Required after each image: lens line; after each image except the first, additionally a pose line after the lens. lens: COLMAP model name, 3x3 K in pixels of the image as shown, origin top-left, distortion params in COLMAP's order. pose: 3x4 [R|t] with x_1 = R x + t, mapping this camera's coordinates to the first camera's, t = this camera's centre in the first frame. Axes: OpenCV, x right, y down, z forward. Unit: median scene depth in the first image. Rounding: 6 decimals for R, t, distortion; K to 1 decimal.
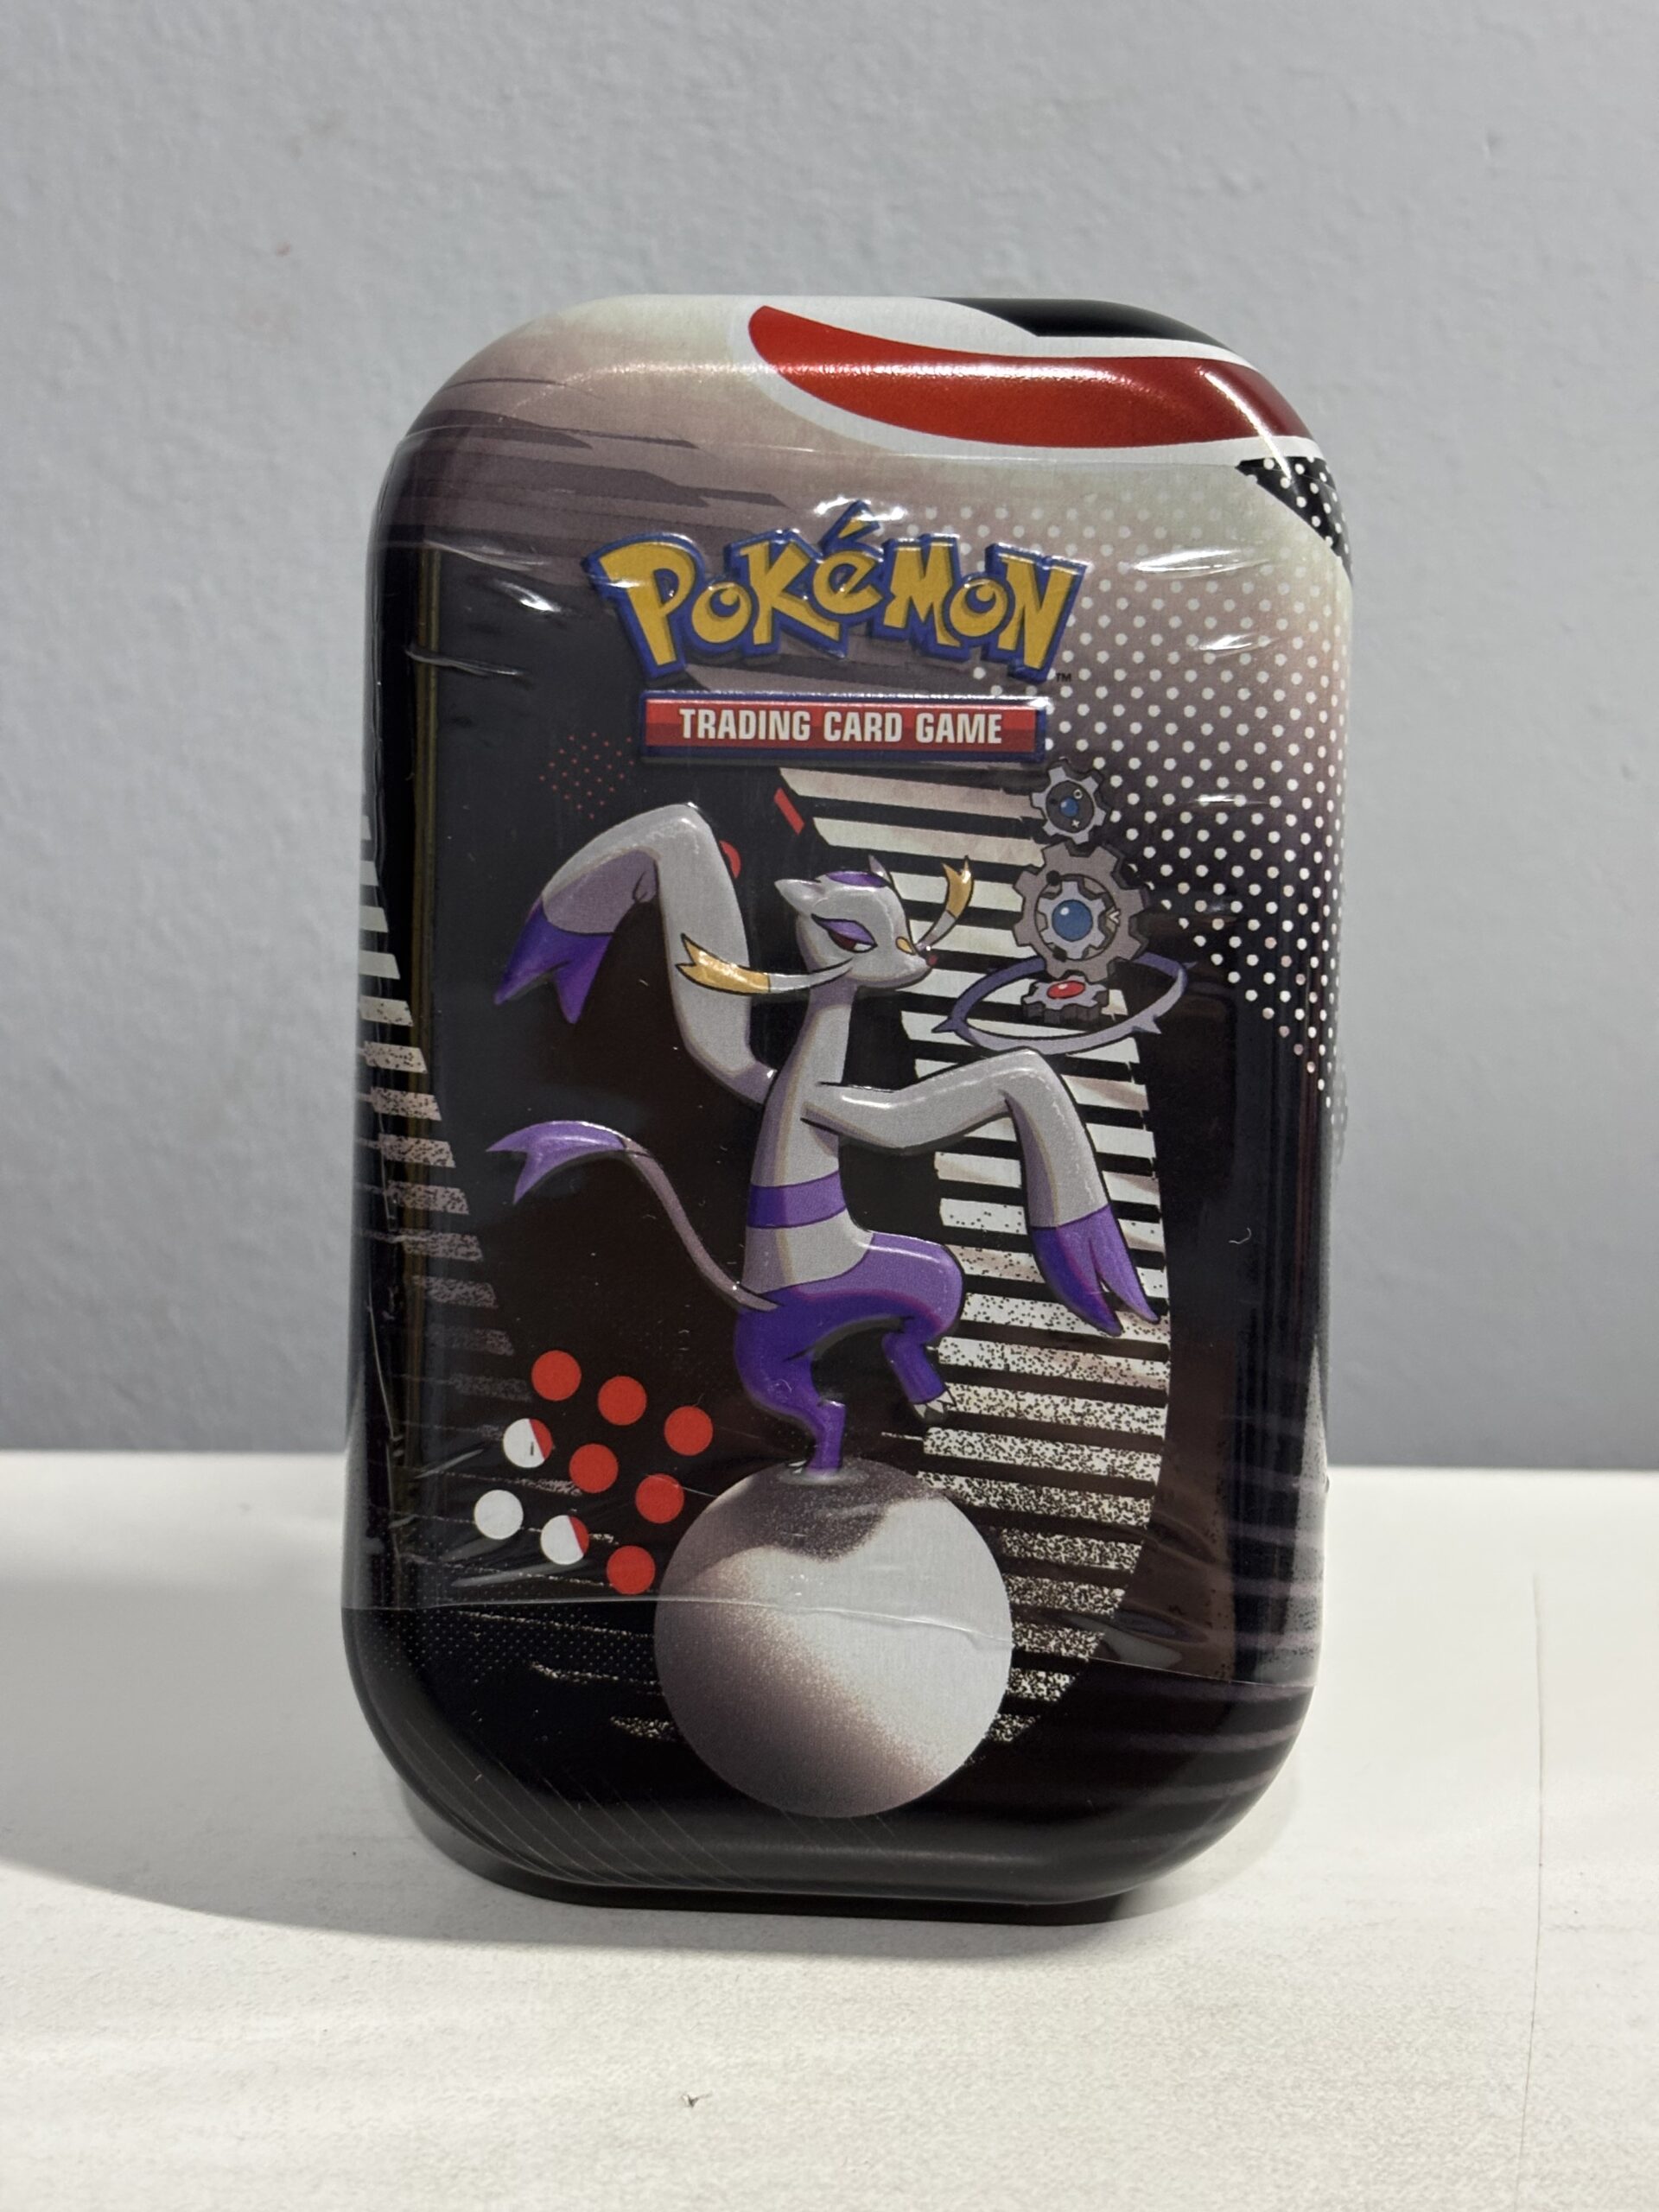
lens RADIAL K [[3393.5, 0, 826.3], [0, 3393.5, 1105.5], [0, 0, 1]] dist [0.277841, -1.233893]
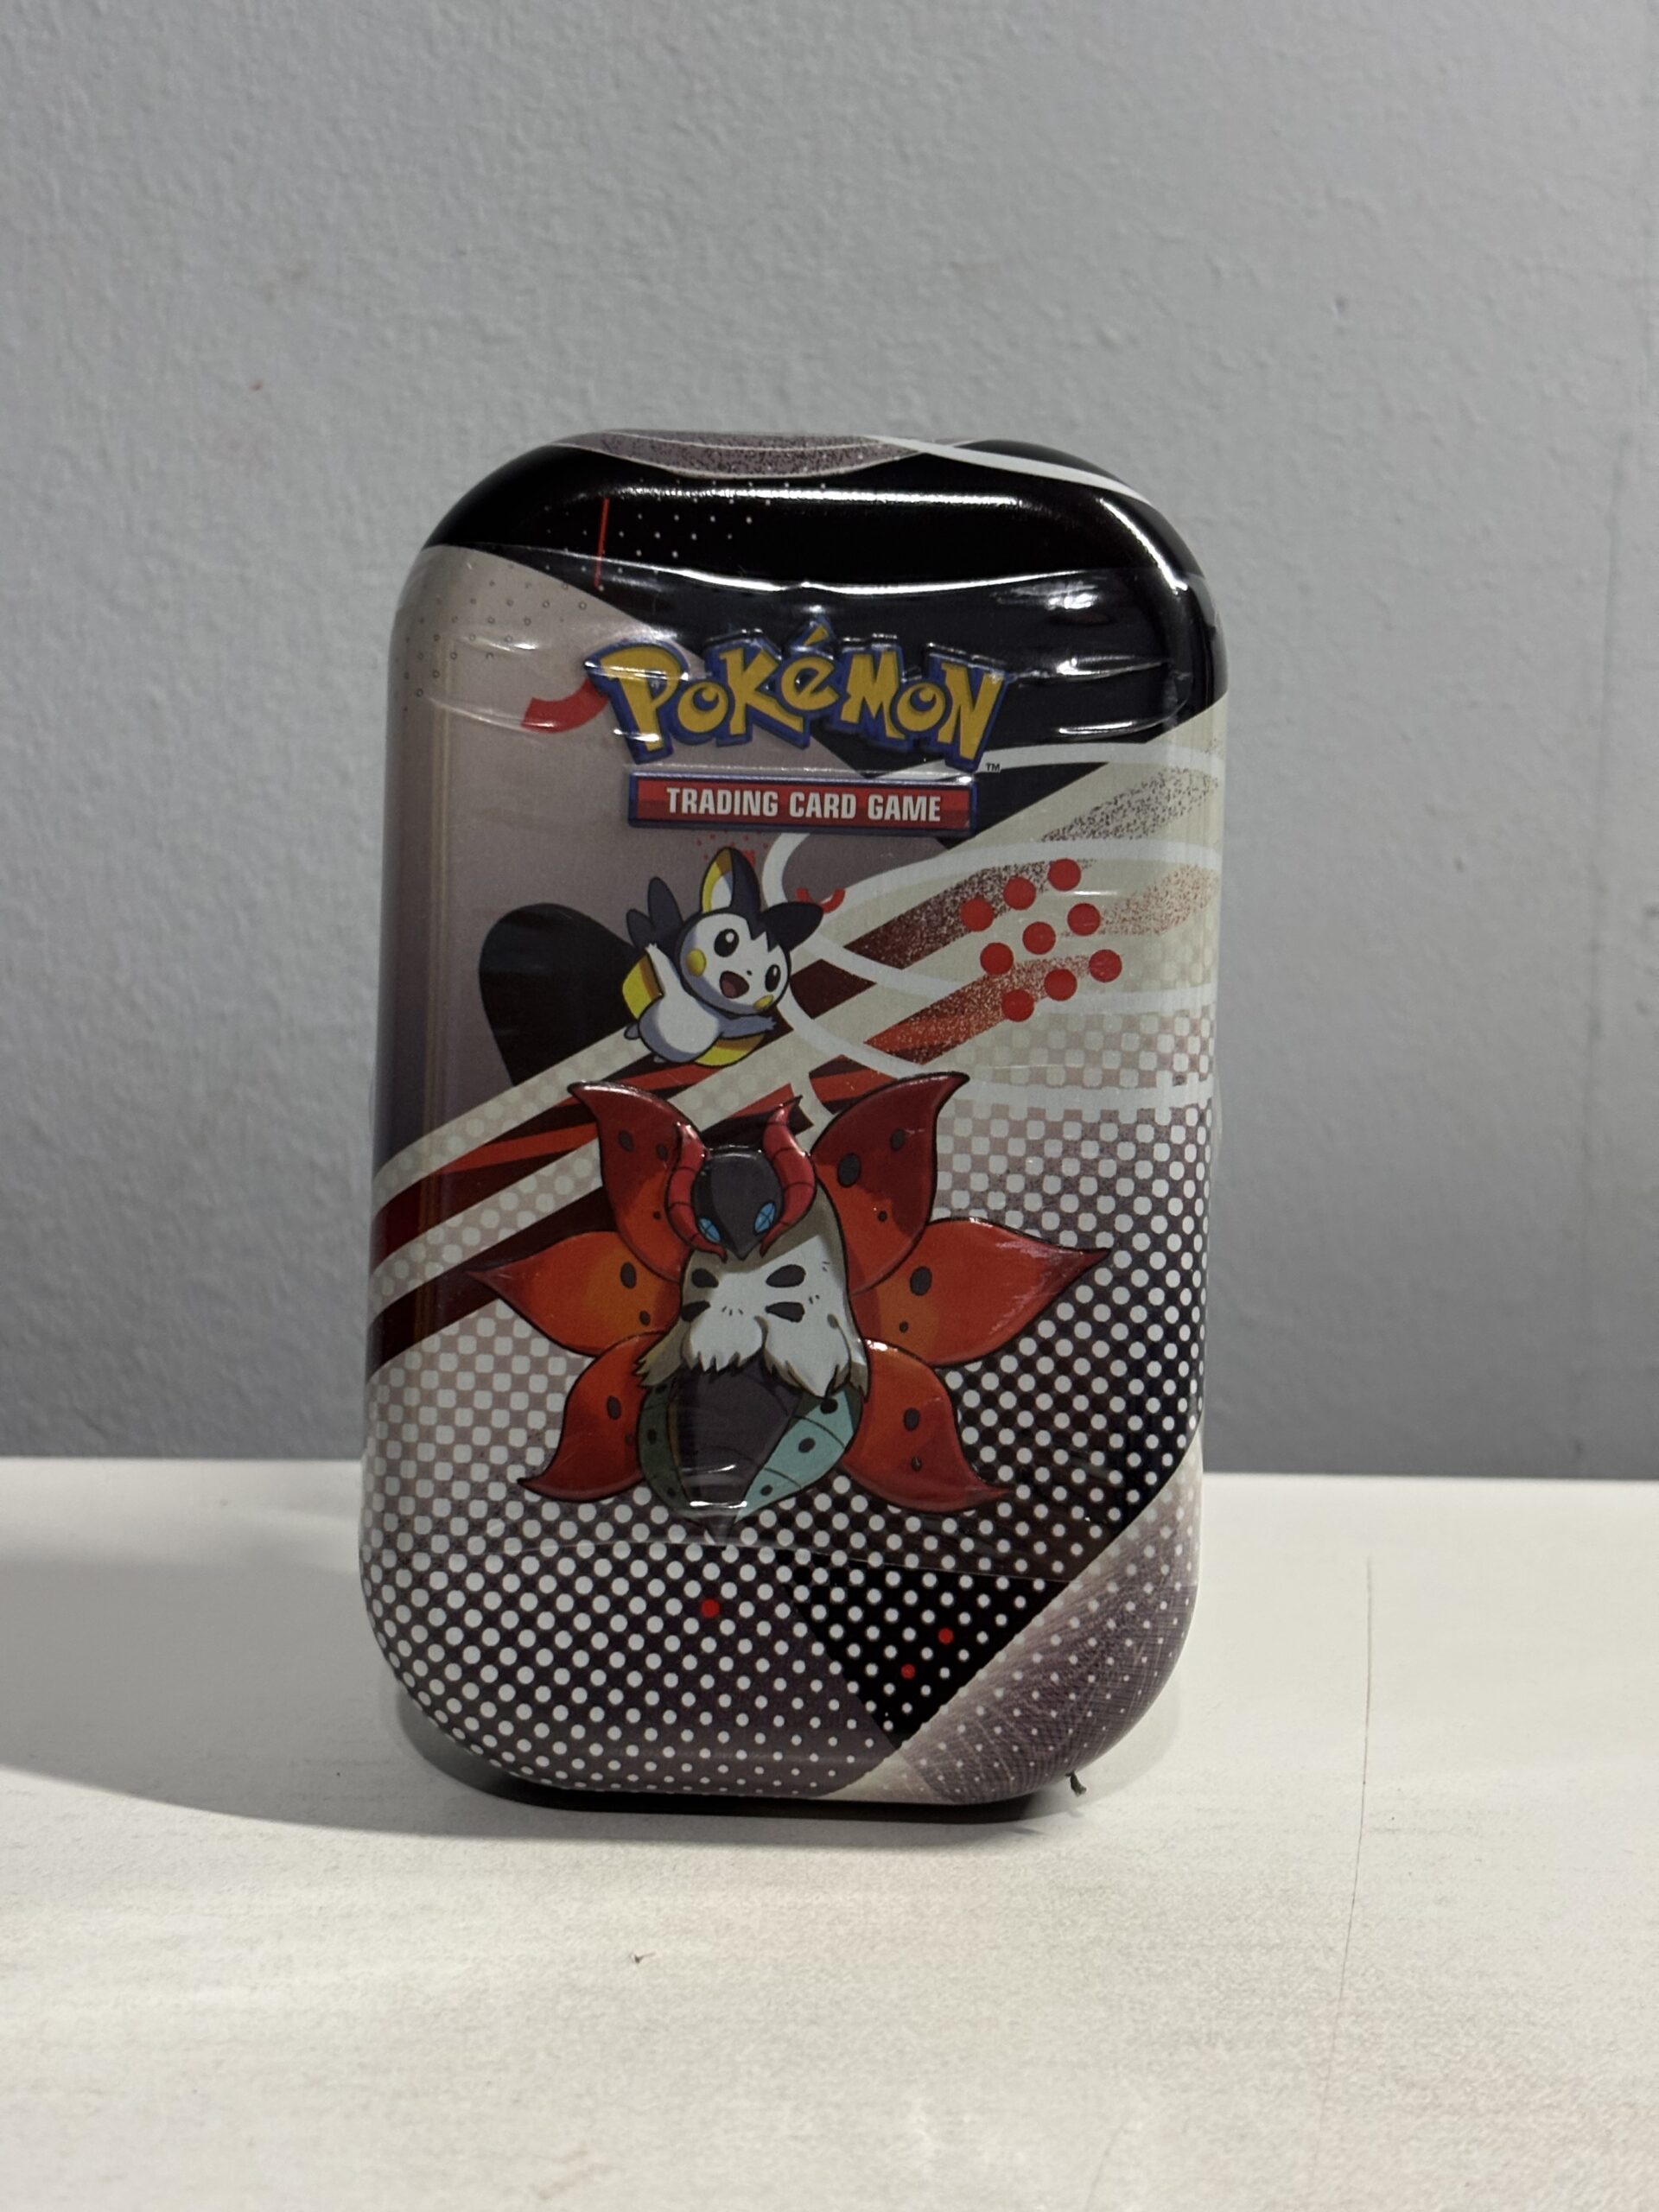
lens RADIAL K [[3348.6, 0, 831.2], [0, 3348.6, 1108.8], [0, 0, 1]] dist [0.284981, -1.241693]
pose [[0.999457, 0.006002, 0.032390, -0.011699], [-0.004888, 0.999398, -0.034358, 0.036853], [-0.032577, 0.034181, 0.998885, -0.158222]]
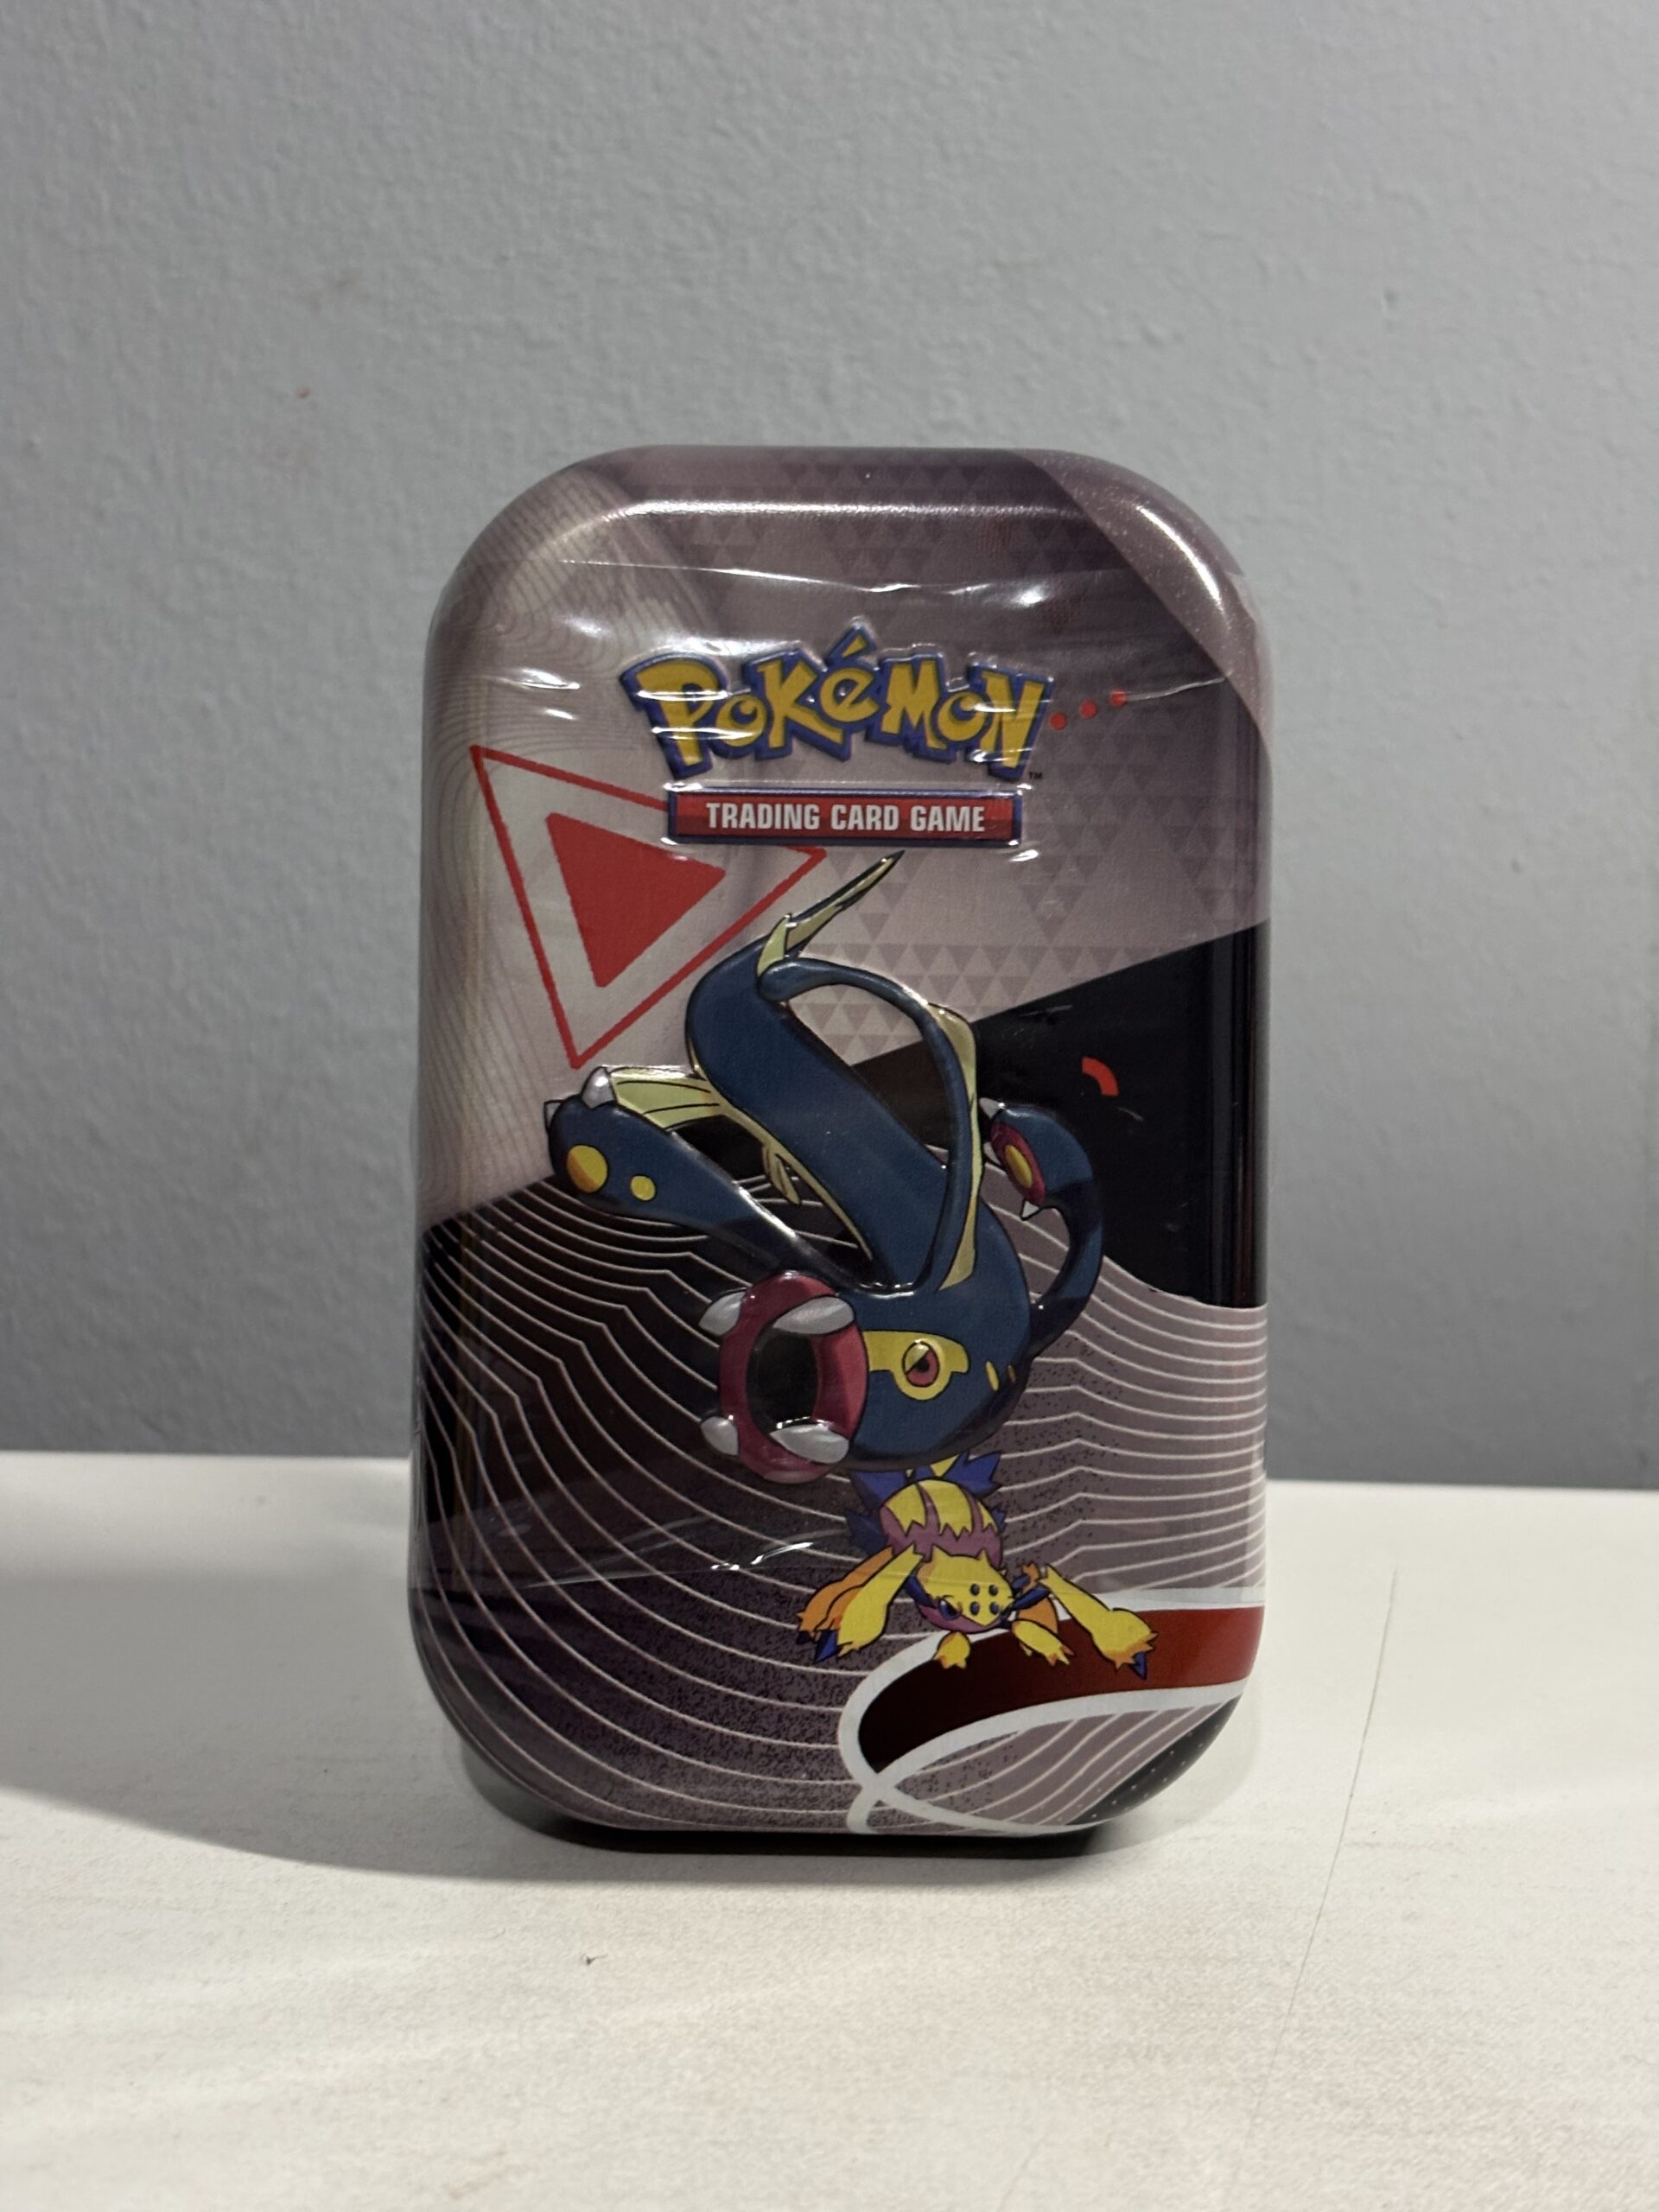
lens RADIAL K [[3348.6, 0, 831.2], [0, 3348.6, 1108.8], [0, 0, 1]] dist [0.284981, -1.241693]
pose [[0.999670, 0.007030, -0.024721, 0.073043], [-0.007907, 0.999336, -0.035567, 0.036918], [0.024454, 0.035751, 0.999061, -0.151685]]
